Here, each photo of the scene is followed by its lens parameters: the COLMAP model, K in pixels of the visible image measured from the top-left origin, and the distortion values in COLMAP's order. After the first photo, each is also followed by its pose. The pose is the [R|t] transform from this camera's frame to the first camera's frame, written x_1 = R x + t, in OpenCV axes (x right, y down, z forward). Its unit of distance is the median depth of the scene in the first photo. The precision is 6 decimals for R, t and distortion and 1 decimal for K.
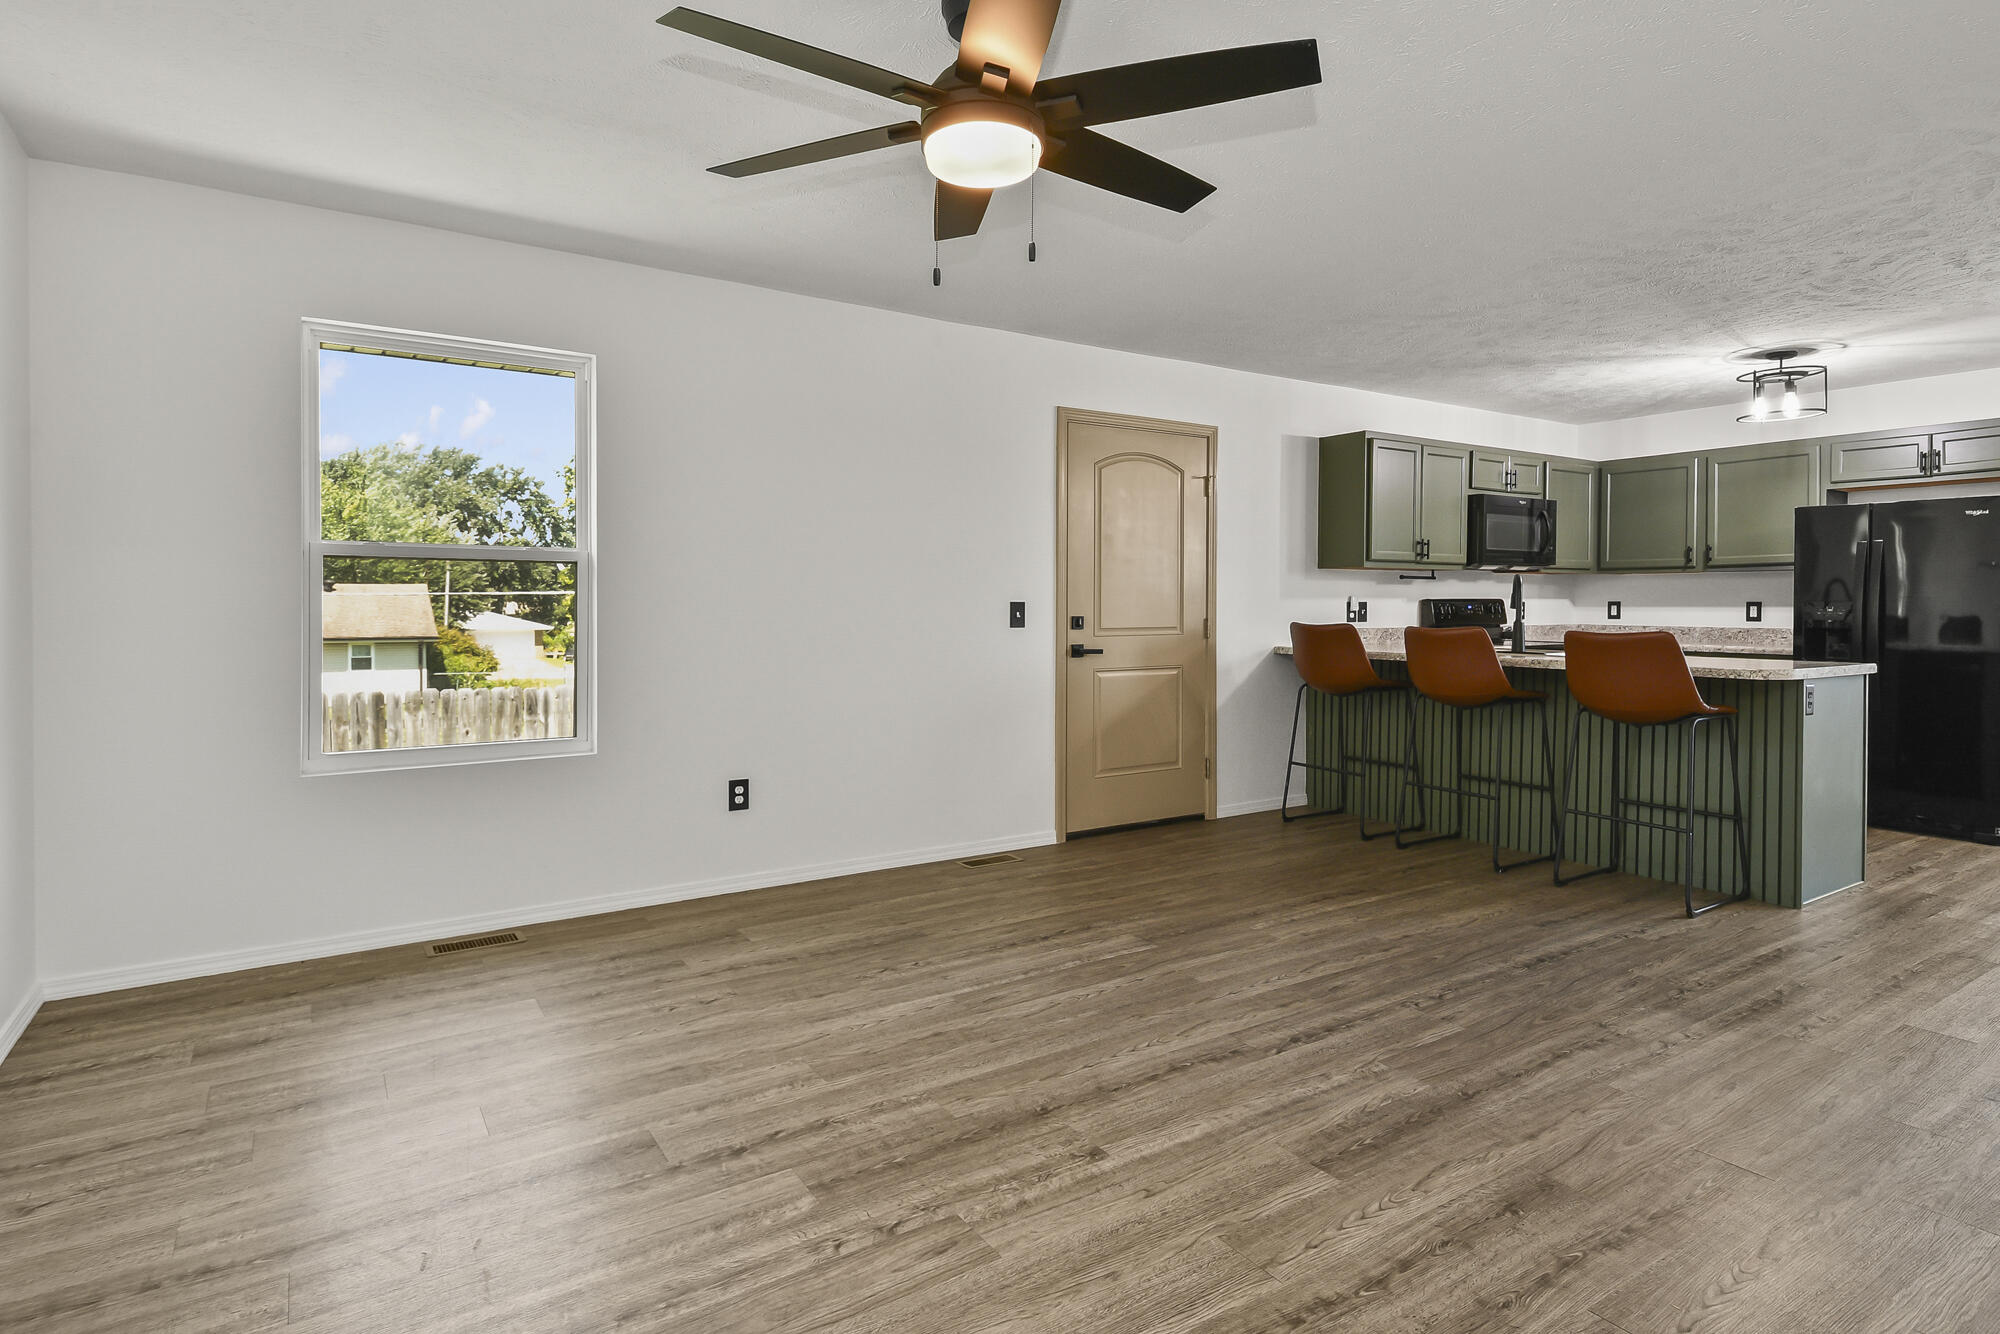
lens RADIAL K [[1005.1, 0, 968.8], [0, 1005.1, 614.3], [0, 0, 1]] dist [0.039319, -0.020735]
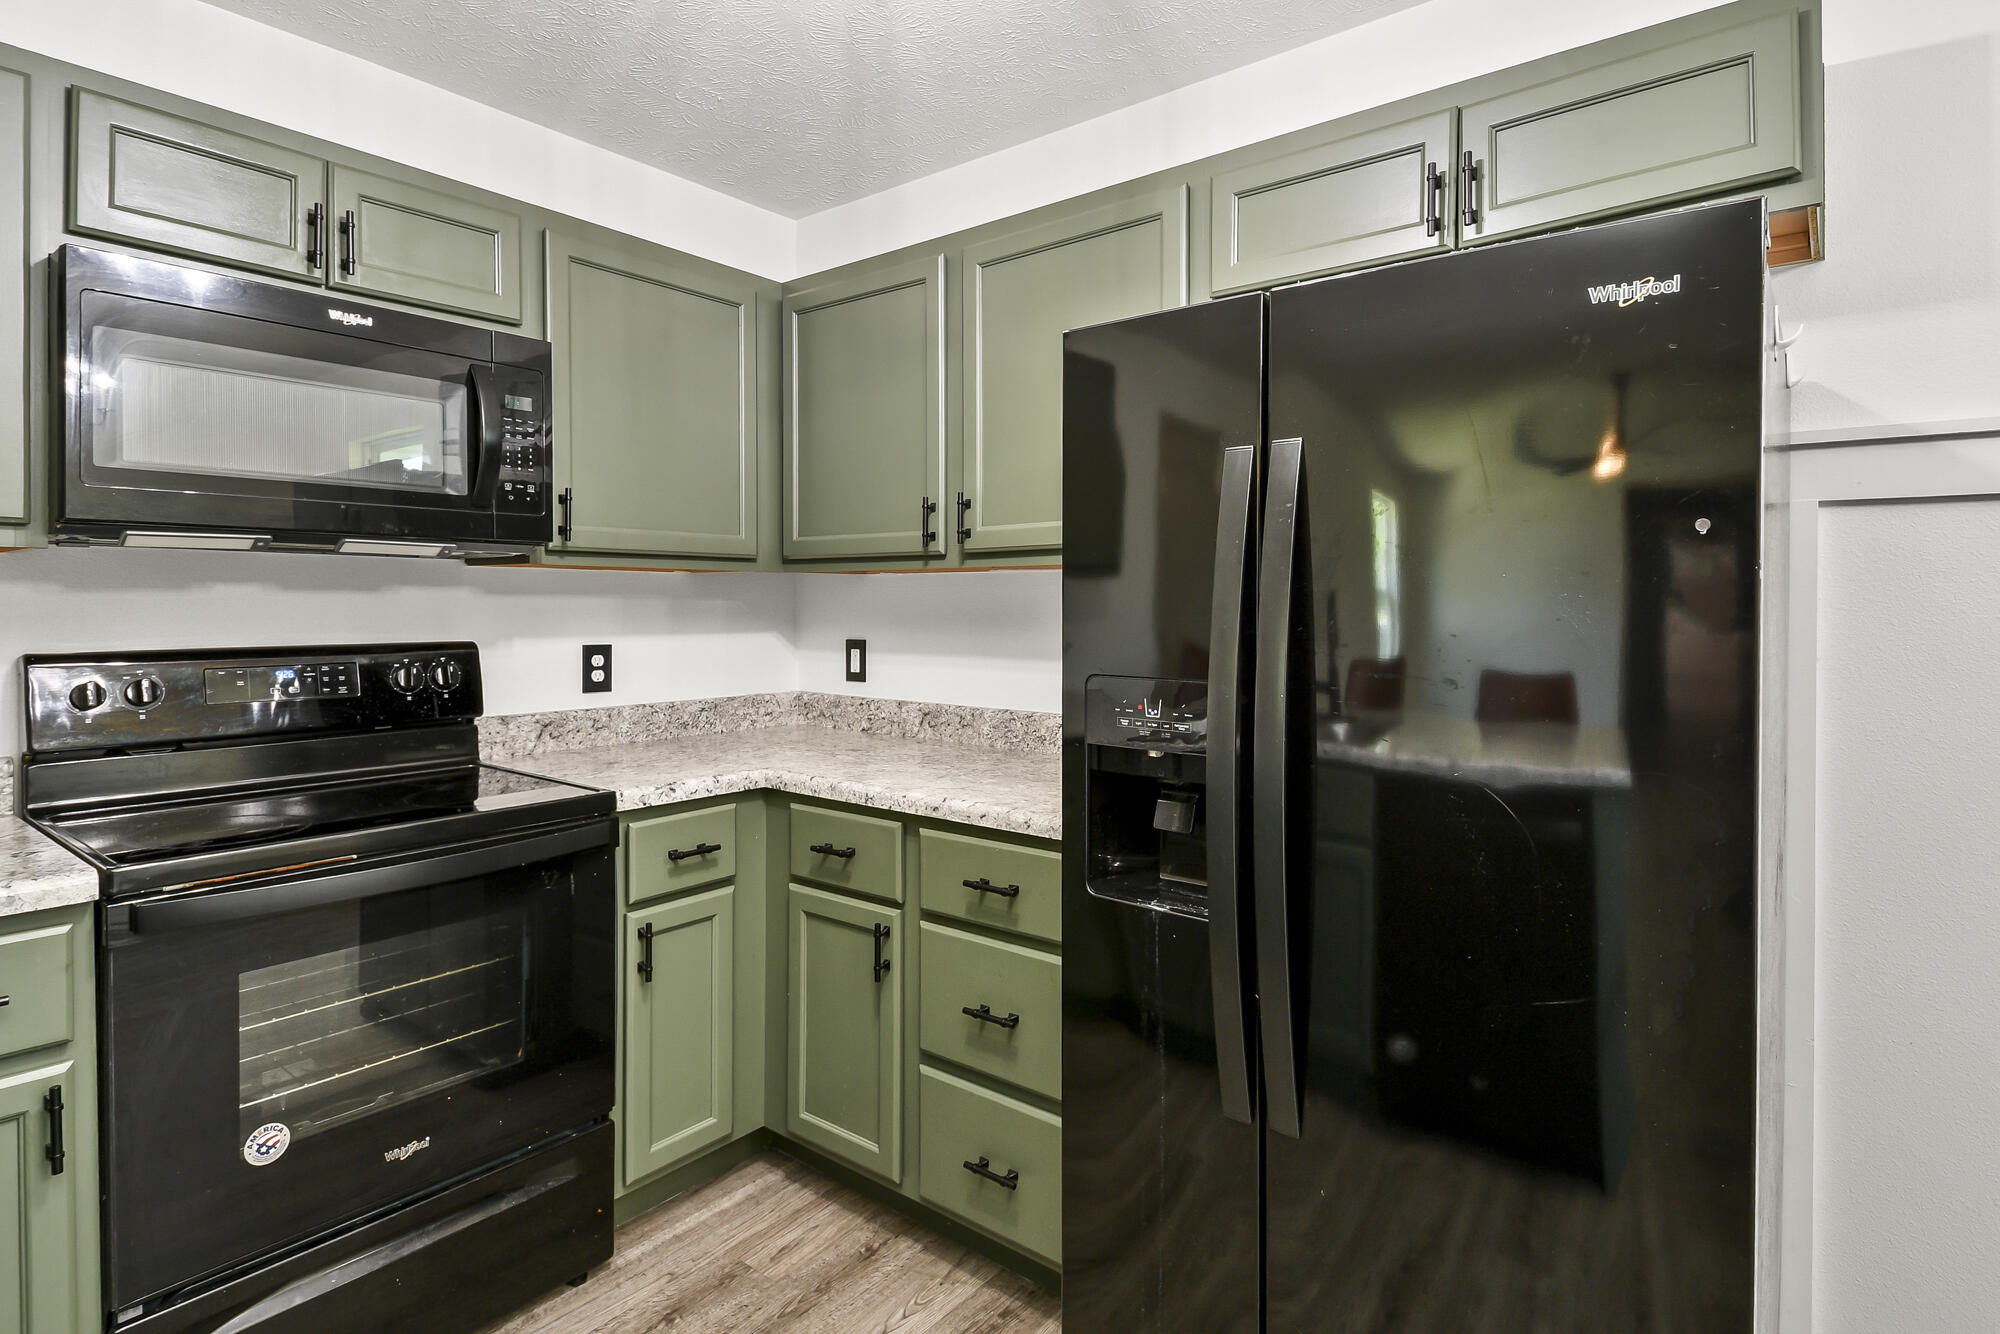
lens RADIAL K [[1033.6, 0, 990.6], [0, 1033.6, 615.3], [0, 0, 1]] dist [0.031833, -0.022305]
pose [[0.942461, -0.003495, 0.334298, 0.720683], [0.003874, 0.999992, -0.000467, -0.029397], [-0.334294, 0.001735, 0.942467, 0.771368]]
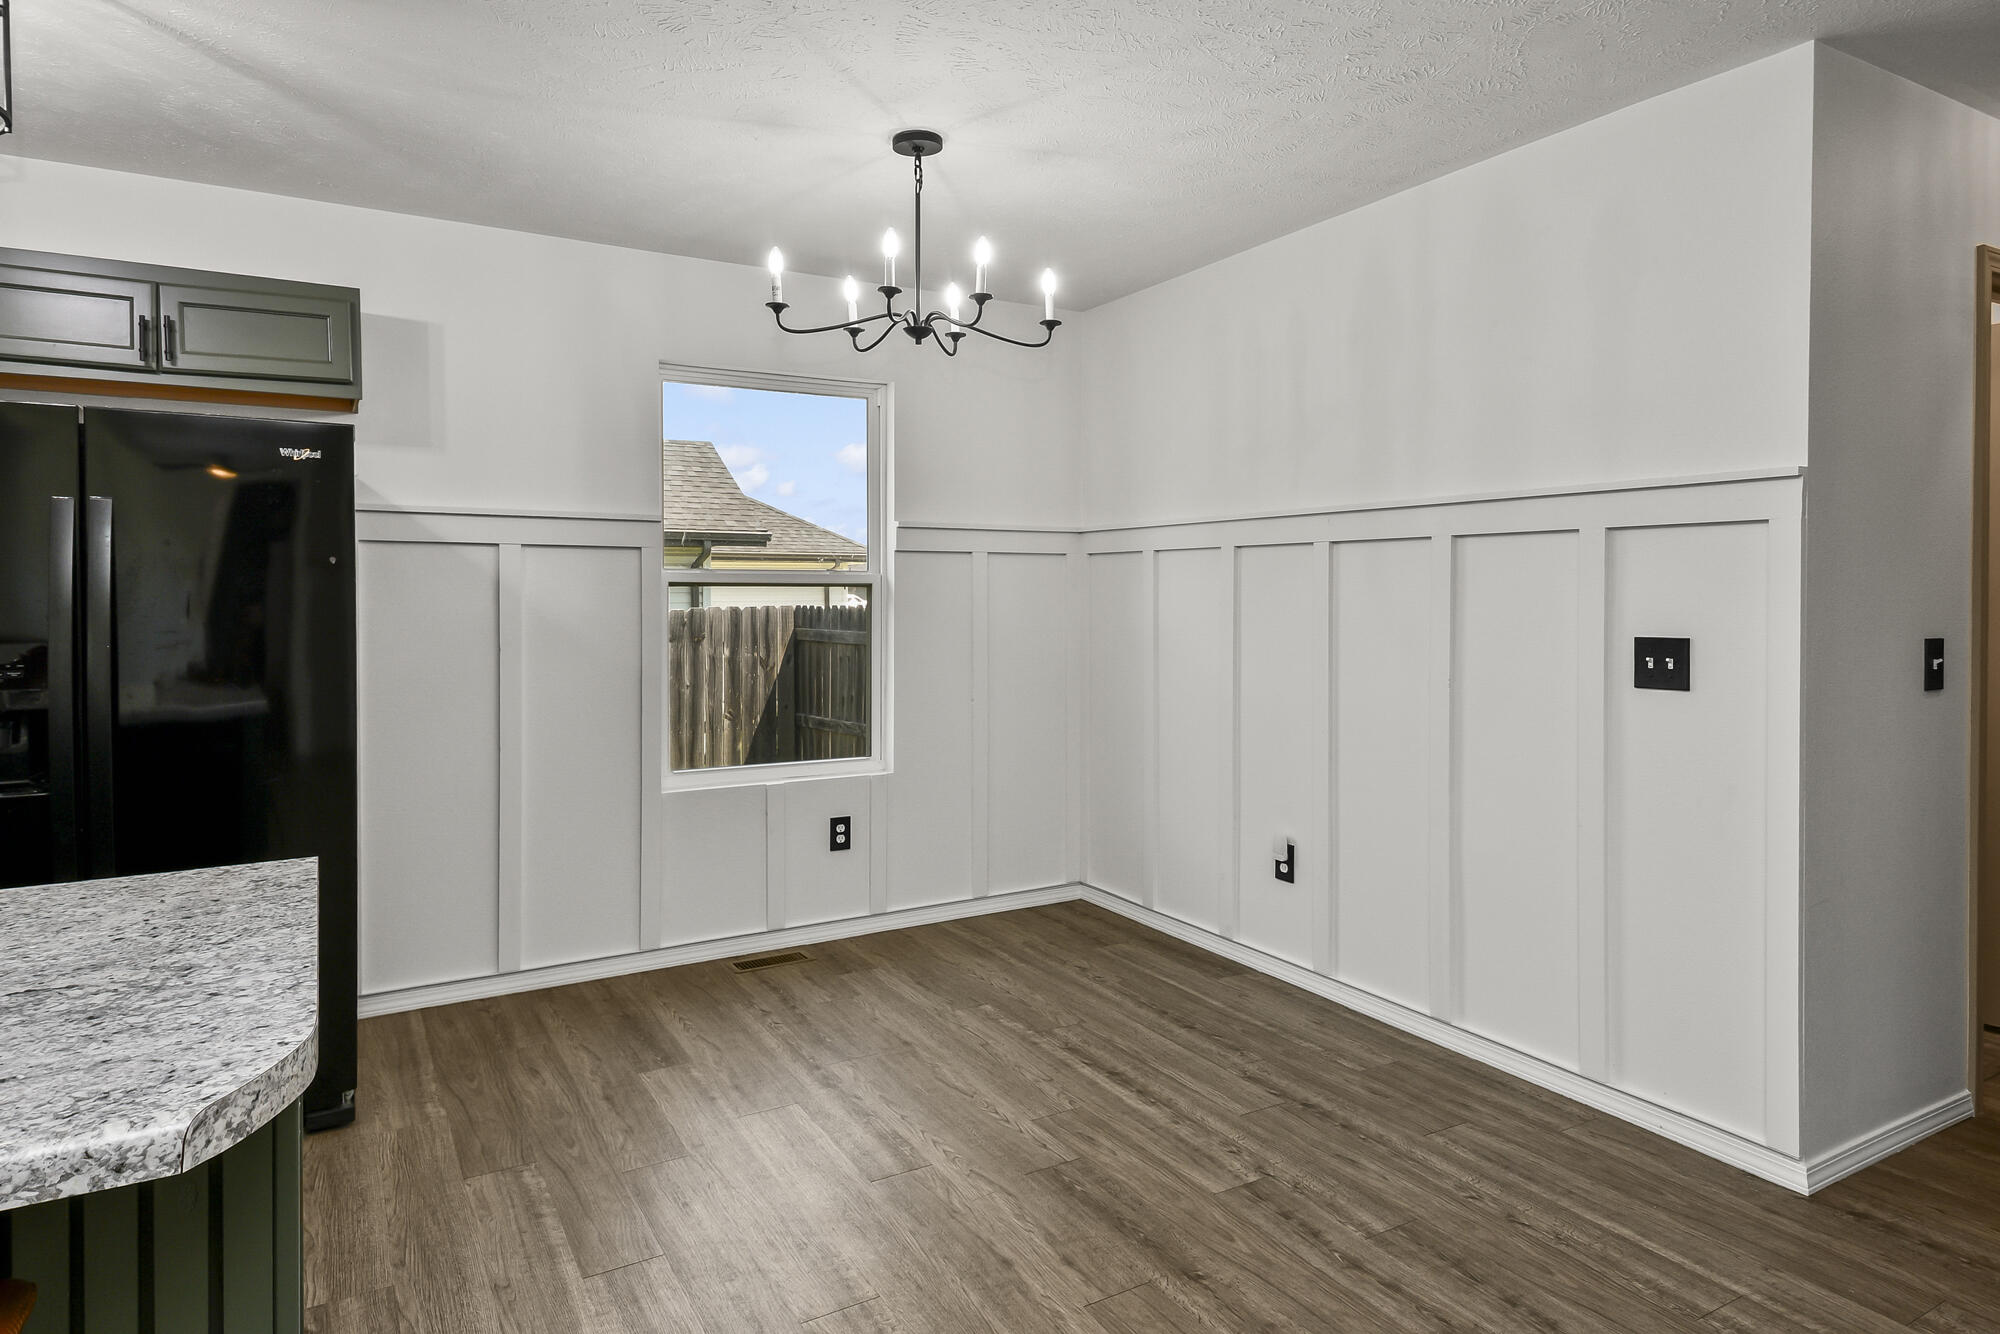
lens RADIAL K [[1159.0, 0, 968.7], [0, 1159.0, 620.6], [0, 0, 1]] dist [0.050566, -0.023027]
pose [[0.040891, -0.025100, 0.998848, 0.409341], [0.014680, 0.999592, 0.024518, -0.027710], [-0.999056, 0.013660, 0.041242, 0.611988]]
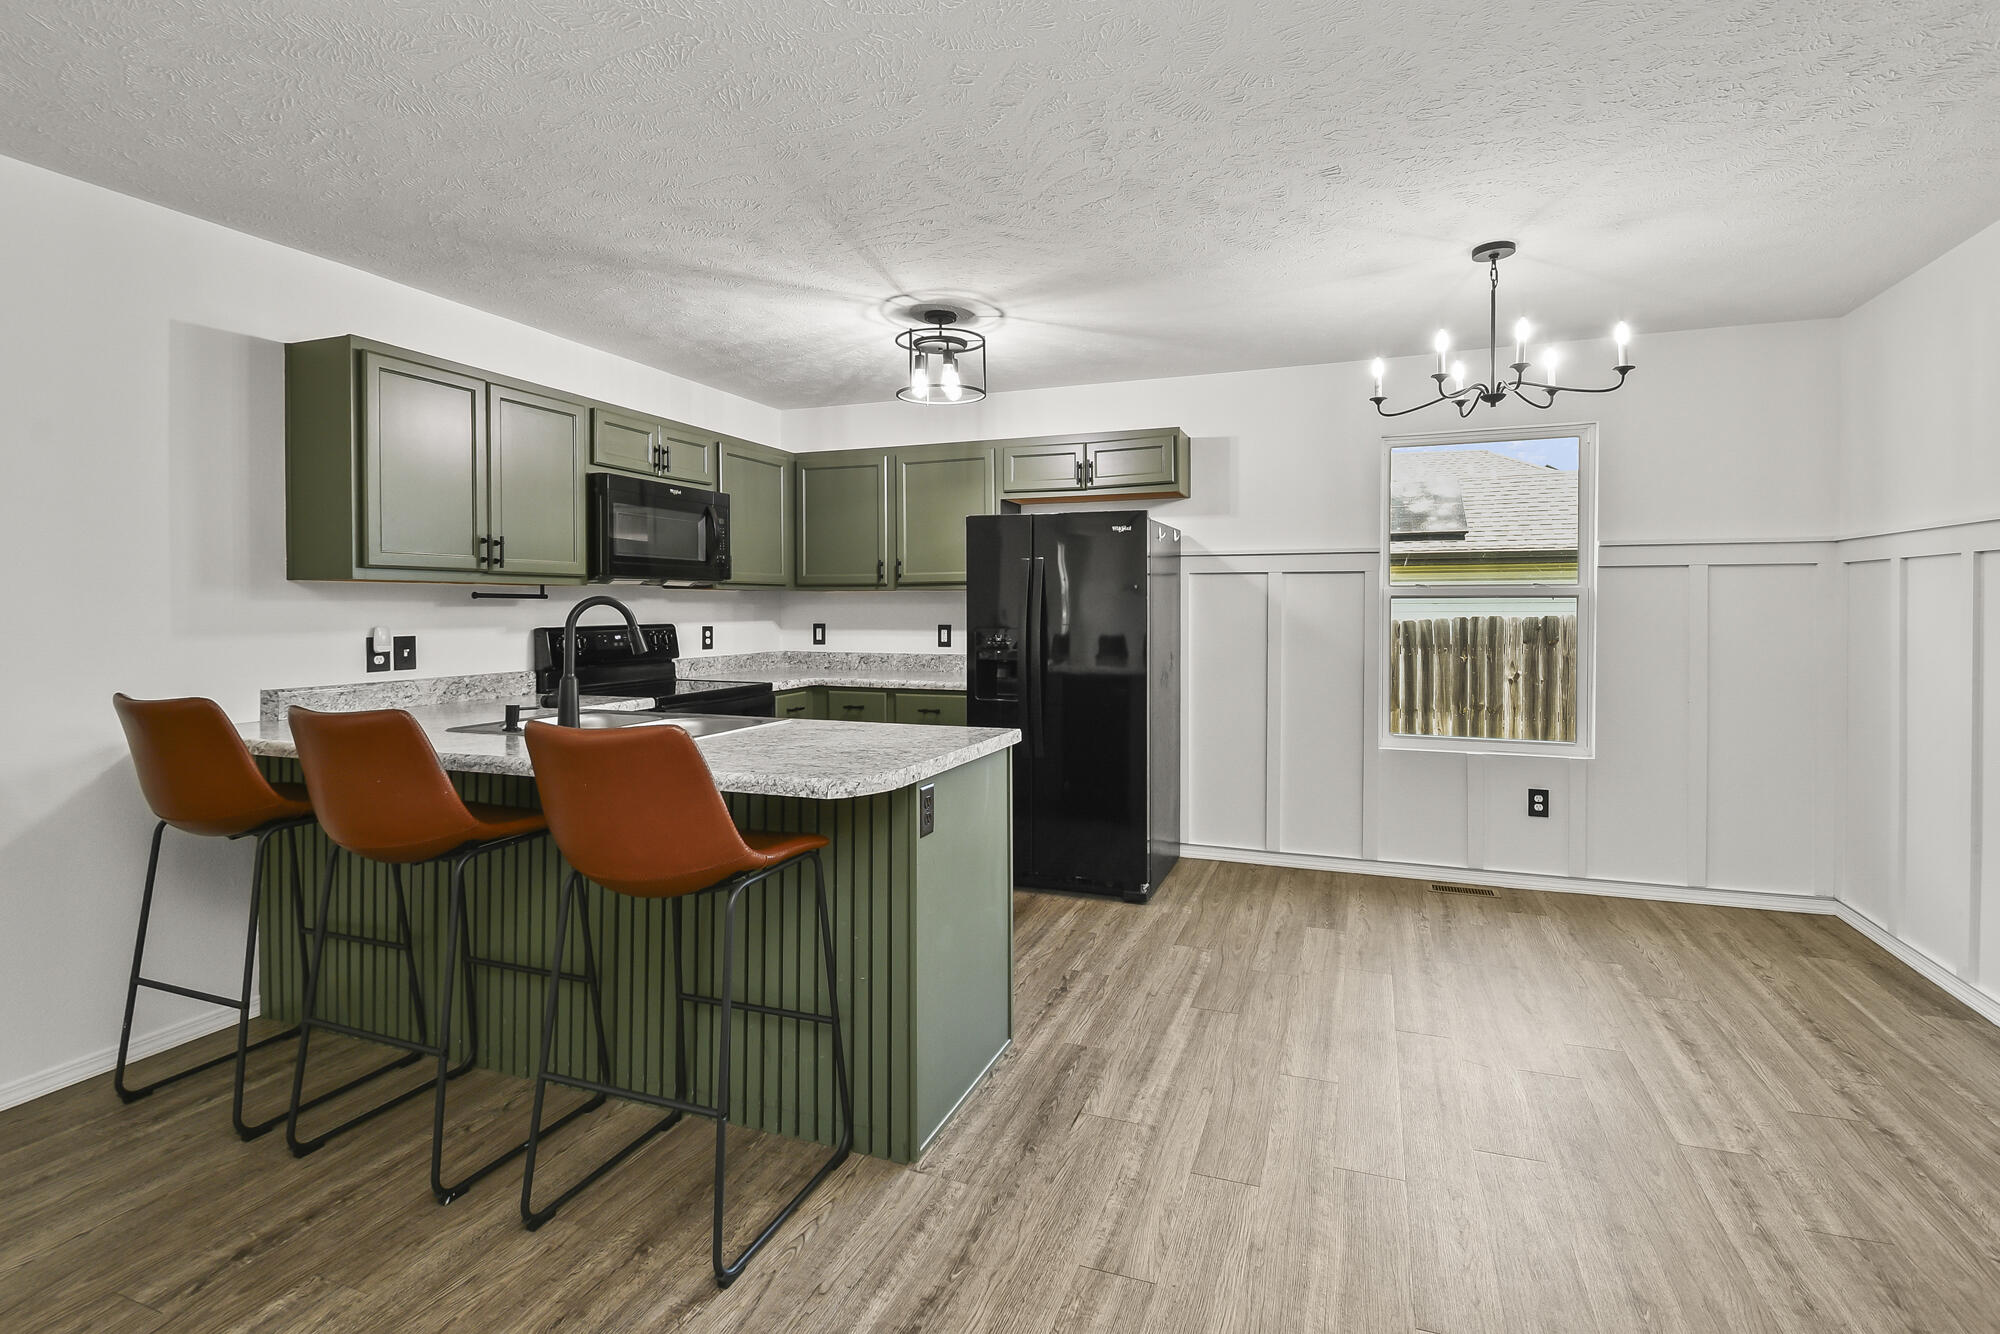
lens RADIAL K [[910.9, 0, 1035.7], [0, 910.9, 617.6], [0, 0, 1]] dist [0.032938, -0.019703]
pose [[0.778556, -0.011548, 0.627469, 0.399015], [0.011651, 0.999924, 0.003946, -0.024518], [-0.627467, 0.004239, 0.778632, 0.400579]]
